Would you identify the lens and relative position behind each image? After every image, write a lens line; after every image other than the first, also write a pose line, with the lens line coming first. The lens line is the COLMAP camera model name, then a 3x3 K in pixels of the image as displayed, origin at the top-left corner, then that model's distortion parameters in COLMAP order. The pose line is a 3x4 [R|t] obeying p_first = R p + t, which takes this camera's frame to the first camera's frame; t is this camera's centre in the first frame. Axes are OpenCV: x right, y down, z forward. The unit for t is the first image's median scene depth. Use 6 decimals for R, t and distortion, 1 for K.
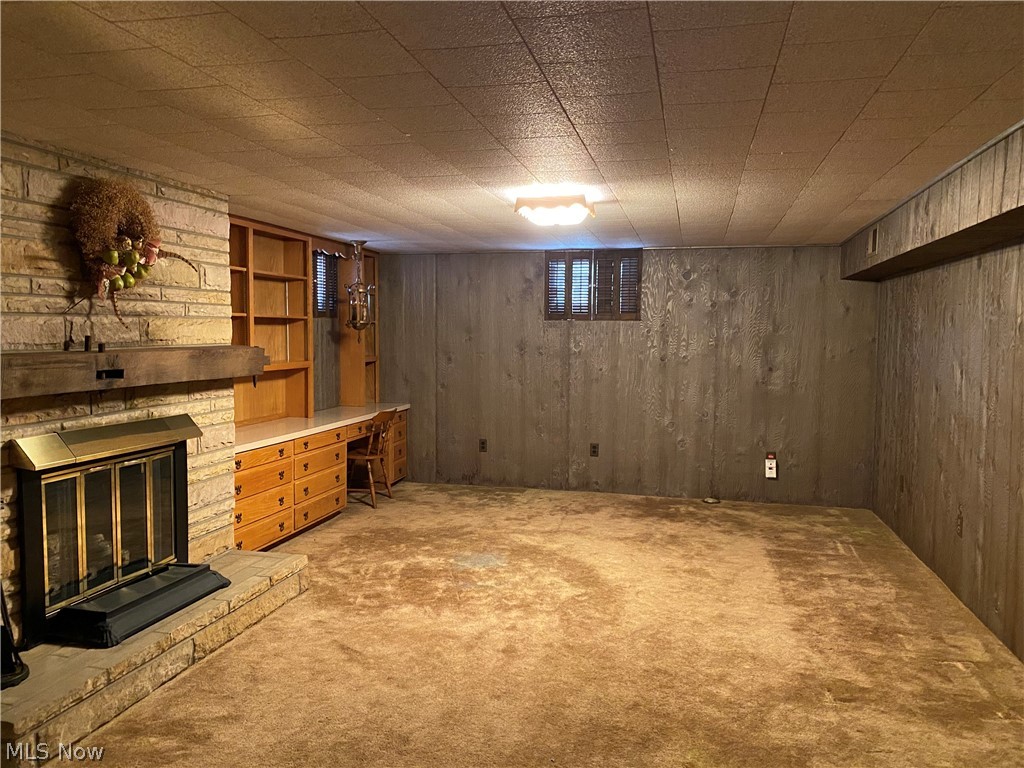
lens RADIAL K [[781.0, 0, 511.9], [0, 781.0, 386.8], [0, 0, 1]] dist [0.001808, 0.043159]
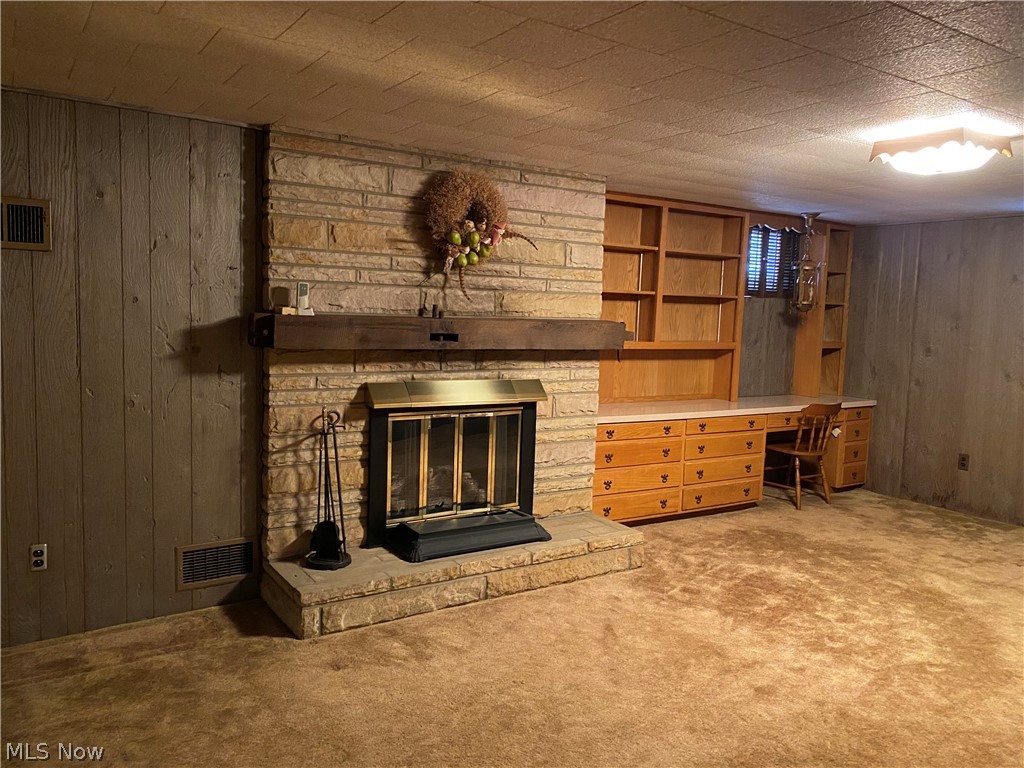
lens RADIAL K [[780.5, 0, 514.8], [0, 780.5, 378.2], [0, 0, 1]] dist [0.183921, -0.239854]
pose [[0.742831, 0.084409, -0.664136, 0.294135], [-0.080406, 0.996088, 0.036665, -0.004896], [0.664633, 0.026164, 0.746712, 0.148095]]
